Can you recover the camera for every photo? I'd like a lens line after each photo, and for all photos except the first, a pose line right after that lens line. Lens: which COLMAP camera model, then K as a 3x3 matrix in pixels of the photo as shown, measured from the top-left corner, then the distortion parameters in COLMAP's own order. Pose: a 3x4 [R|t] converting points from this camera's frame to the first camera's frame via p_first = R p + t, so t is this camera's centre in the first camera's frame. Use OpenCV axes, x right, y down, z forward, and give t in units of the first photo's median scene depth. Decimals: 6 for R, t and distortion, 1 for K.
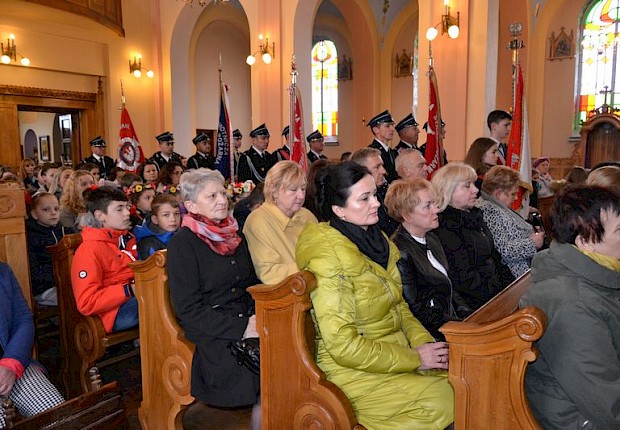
lens RADIAL K [[502.8, 0, 310.0], [0, 502.8, 215.0], [0, 0, 1]] dist [-0.051805, 0.046644]
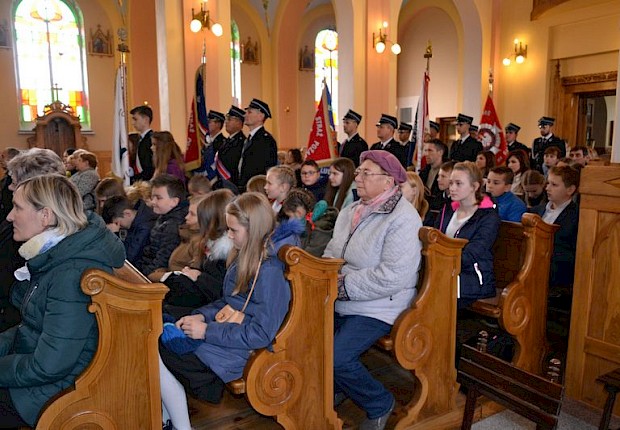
lens RADIAL K [[502.8, 0, 310.0], [0, 502.8, 215.0], [0, 0, 1]] dist [-0.051805, 0.046644]
pose [[0.360346, -0.133656, 0.923194, -1.151372], [0.126252, 0.987563, 0.093696, -0.097147], [-0.924235, 0.082792, 0.372739, 0.827831]]
